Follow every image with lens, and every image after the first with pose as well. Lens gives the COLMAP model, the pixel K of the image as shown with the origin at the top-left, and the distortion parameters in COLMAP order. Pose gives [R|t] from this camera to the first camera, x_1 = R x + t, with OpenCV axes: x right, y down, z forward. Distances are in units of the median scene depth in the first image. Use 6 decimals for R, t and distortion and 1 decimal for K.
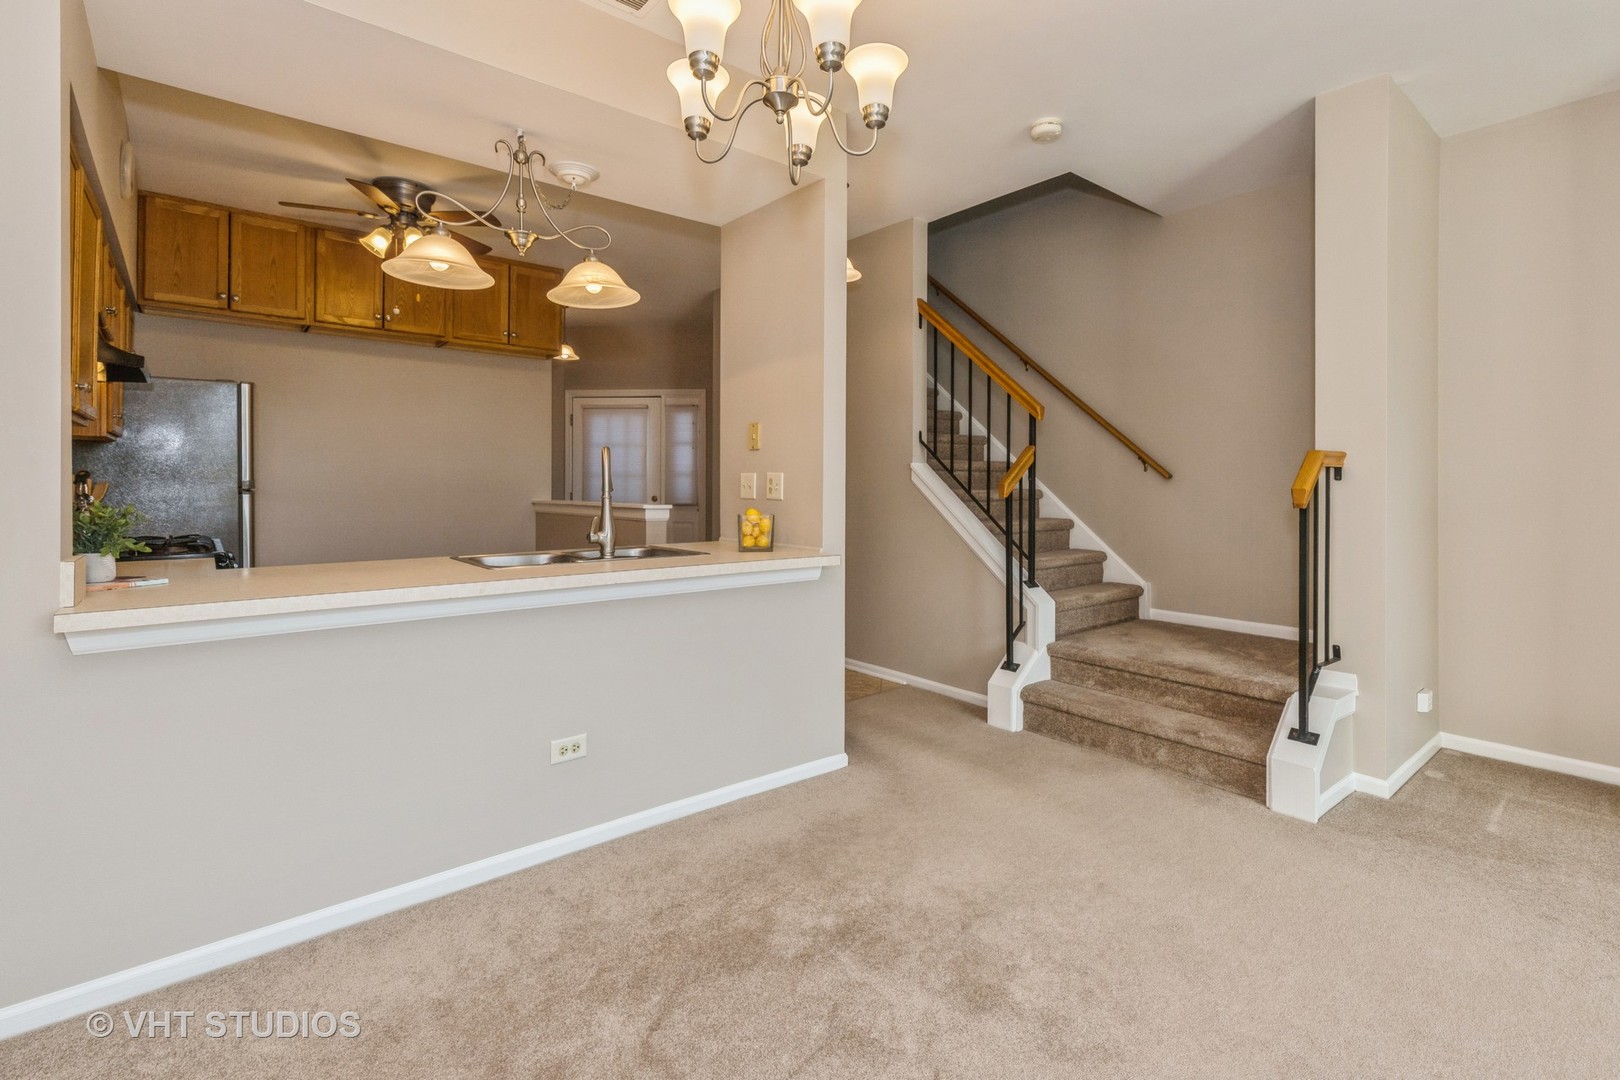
lens RADIAL K [[750.4, 0, 818.2], [0, 750.4, 539.0], [0, 0, 1]] dist [0.001044, 0.001408]
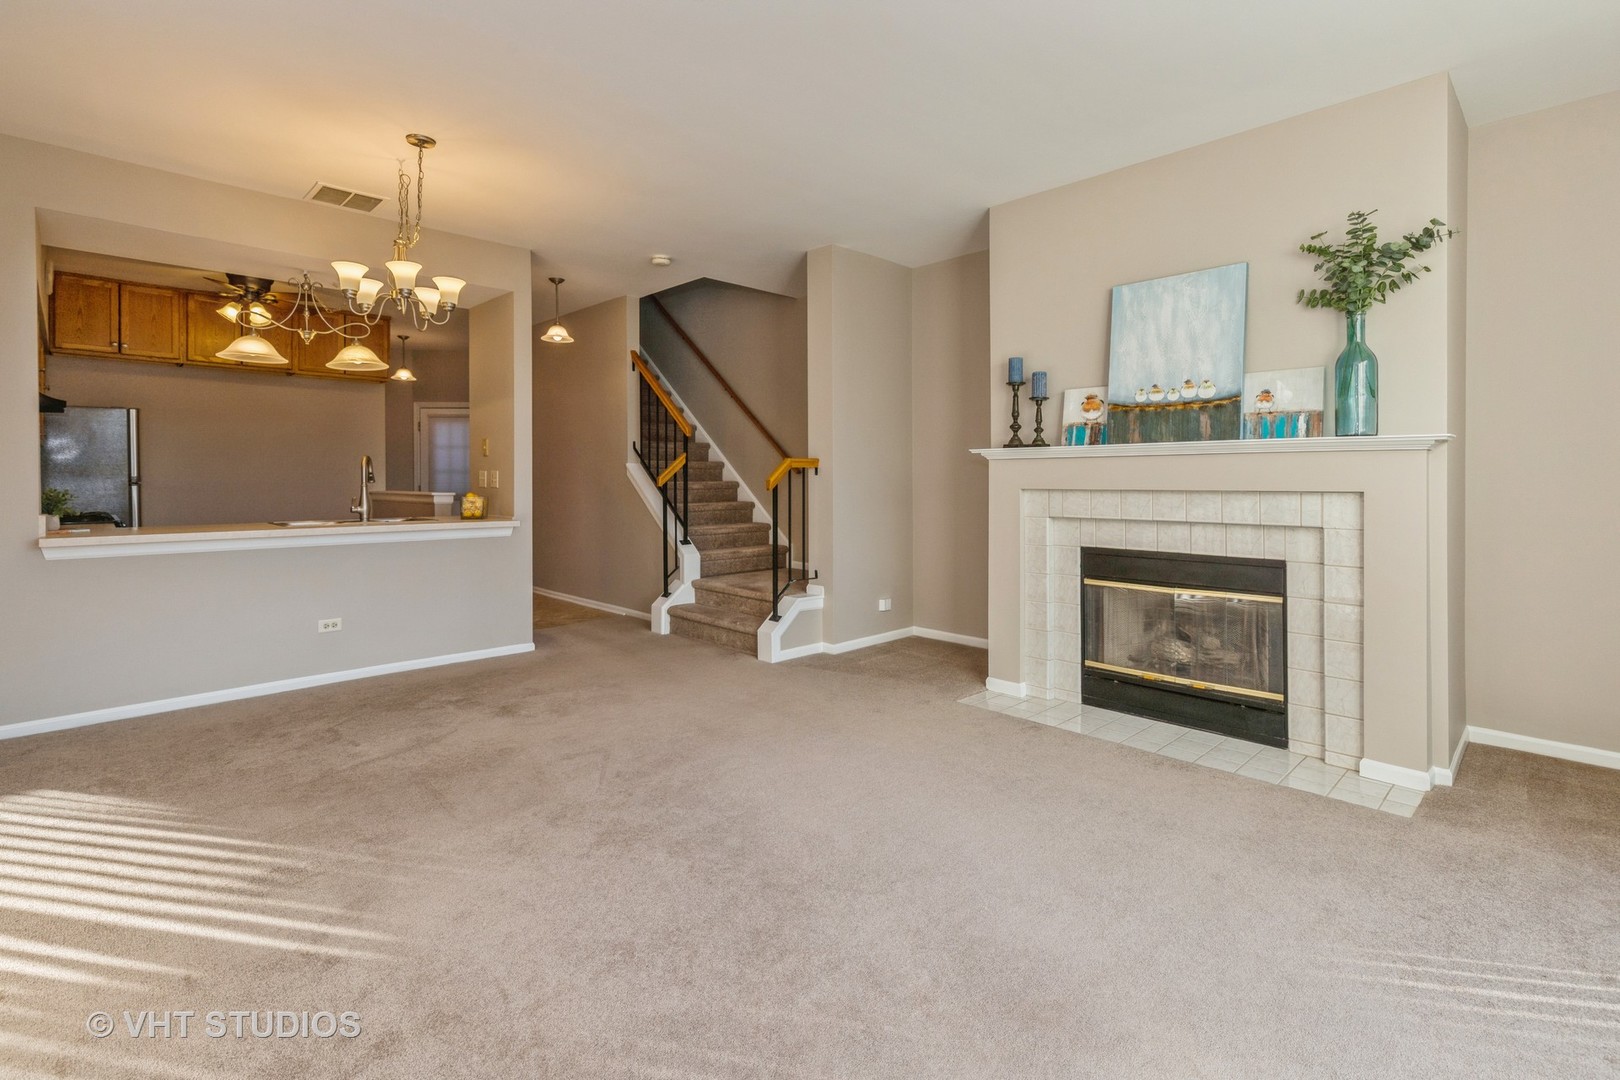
lens RADIAL K [[750.4, 0, 824.8], [0, 750.4, 534.4], [0, 0, 1]] dist [0.001044, 0.001408]
pose [[0.995804, -0.008895, 0.091083, 0.449006], [0.008606, 0.999957, 0.003573, 0.042386], [-0.091110, -0.002774, 0.995837, -0.588650]]
